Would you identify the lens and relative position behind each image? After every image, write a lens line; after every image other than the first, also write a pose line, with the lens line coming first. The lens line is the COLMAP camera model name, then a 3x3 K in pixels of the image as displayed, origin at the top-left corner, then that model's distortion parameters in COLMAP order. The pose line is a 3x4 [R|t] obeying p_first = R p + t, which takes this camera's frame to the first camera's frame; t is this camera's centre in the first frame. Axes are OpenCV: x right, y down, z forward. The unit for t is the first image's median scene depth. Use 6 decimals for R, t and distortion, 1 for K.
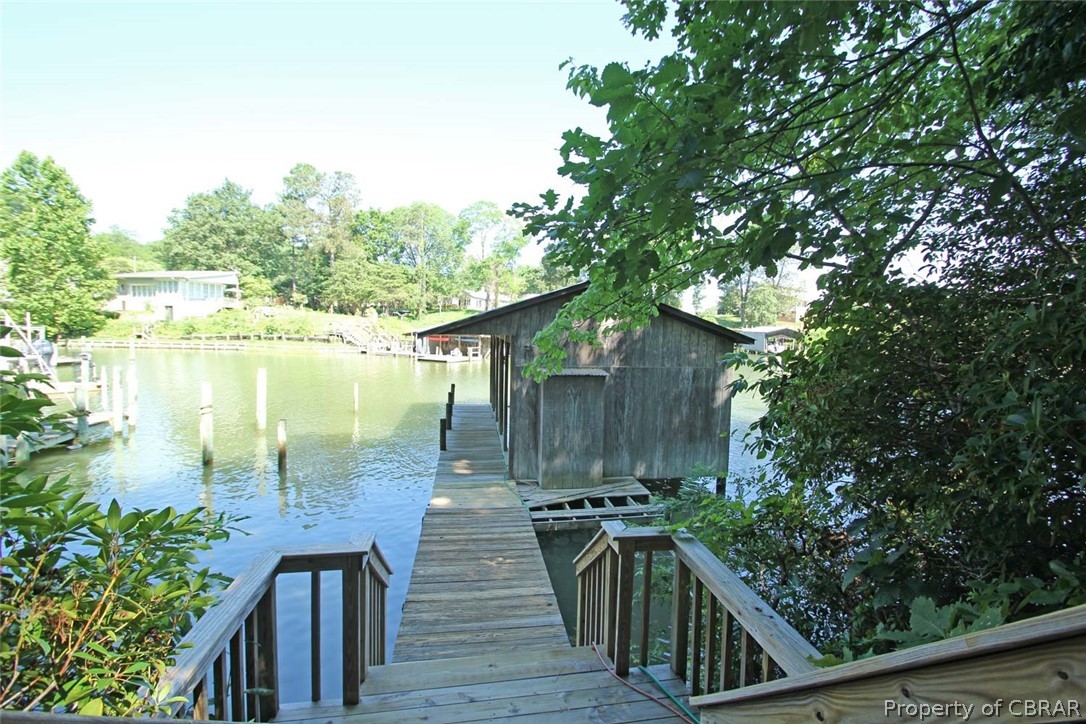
lens RADIAL K [[501.5, 0, 549.2], [0, 501.5, 360.8], [0, 0, 1]] dist [0.014106, -0.014996]
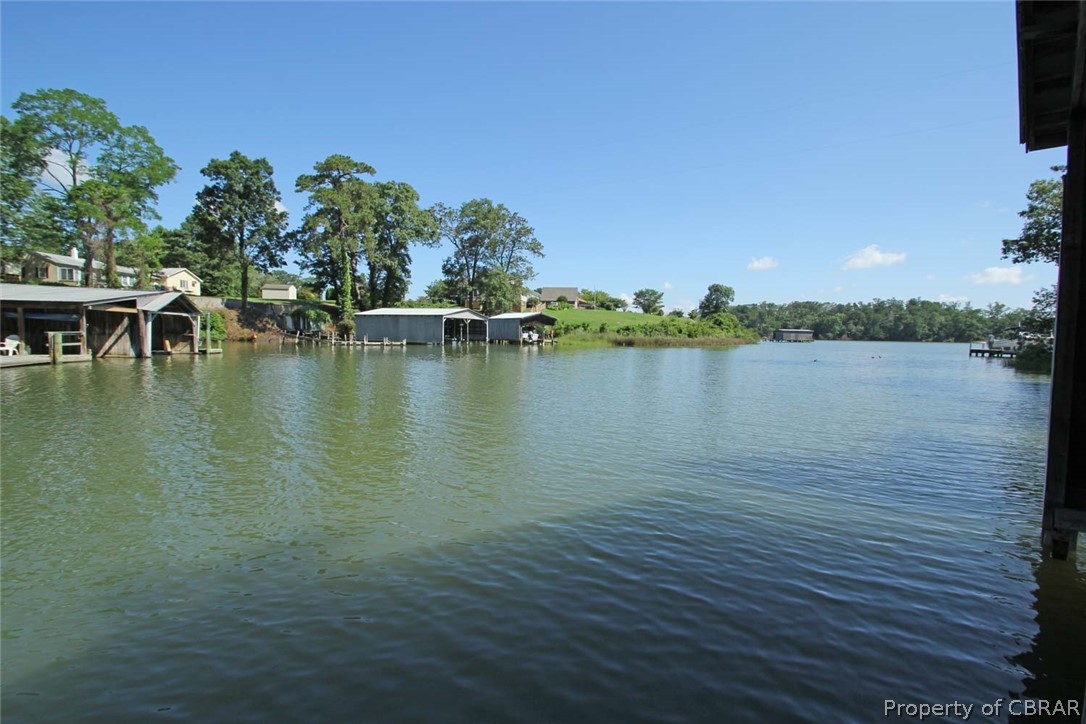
lens RADIAL K [[501.5, 0, 549.2], [0, 501.5, 360.8], [0, 0, 1]] dist [0.014106, -0.014996]
pose [[0.809154, -0.042556, 0.586054, -0.309967], [0.041394, 0.999024, 0.015390, 0.041395], [-0.586137, 0.011806, 0.810126, 1.846585]]
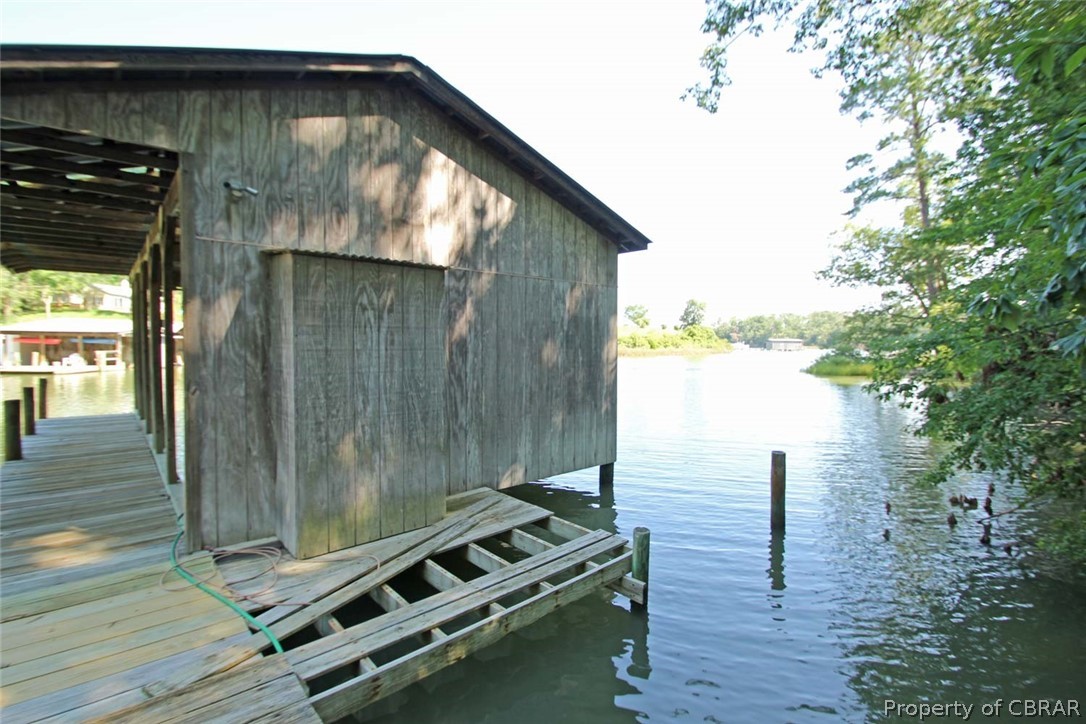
lens RADIAL K [[501.5, 0, 549.2], [0, 501.5, 360.8], [0, 0, 1]] dist [0.014106, -0.014996]
pose [[0.844938, -0.036796, 0.533596, -0.046620], [0.050495, 0.998663, -0.011092, 0.109471], [-0.532475, 0.036316, 0.845666, 0.522958]]
